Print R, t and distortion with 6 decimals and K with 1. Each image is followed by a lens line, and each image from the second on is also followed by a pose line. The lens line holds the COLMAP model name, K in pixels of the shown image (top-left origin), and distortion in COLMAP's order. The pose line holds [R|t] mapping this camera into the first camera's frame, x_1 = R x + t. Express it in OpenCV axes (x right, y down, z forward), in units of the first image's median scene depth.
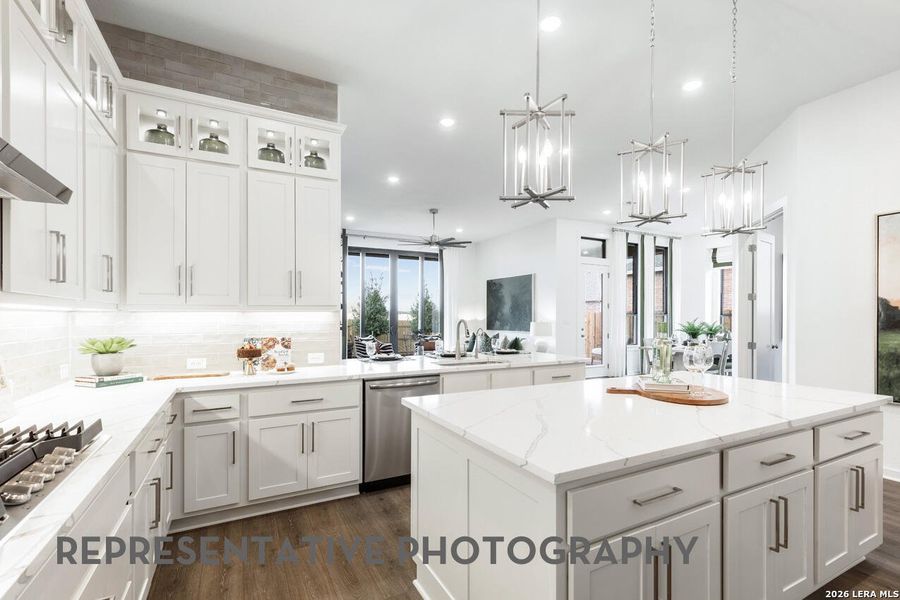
lens RADIAL K [[406.0, 0, 461.7], [0, 406.0, 314.0], [0, 0, 1]] dist [-0.000132, -0.000413]
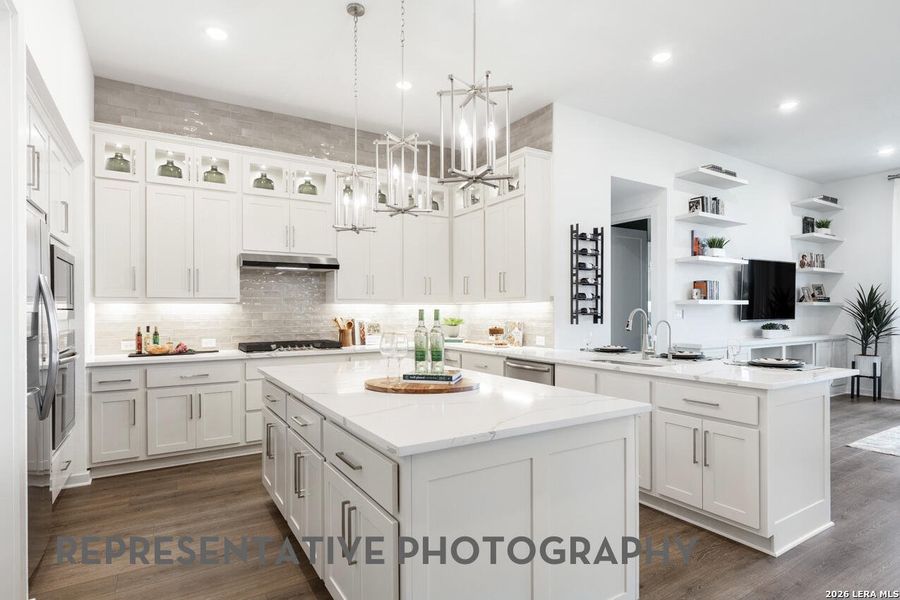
lens RADIAL K [[483.5, 0, 444.2], [0, 483.5, 311.8], [0, 0, 1]] dist [-0.005229, -0.000599]
pose [[0.036834, 0.004536, -0.999311, 0.389177], [0.008382, 0.999953, 0.004848, 0.004109], [0.999286, -0.008554, 0.036794, 0.225119]]
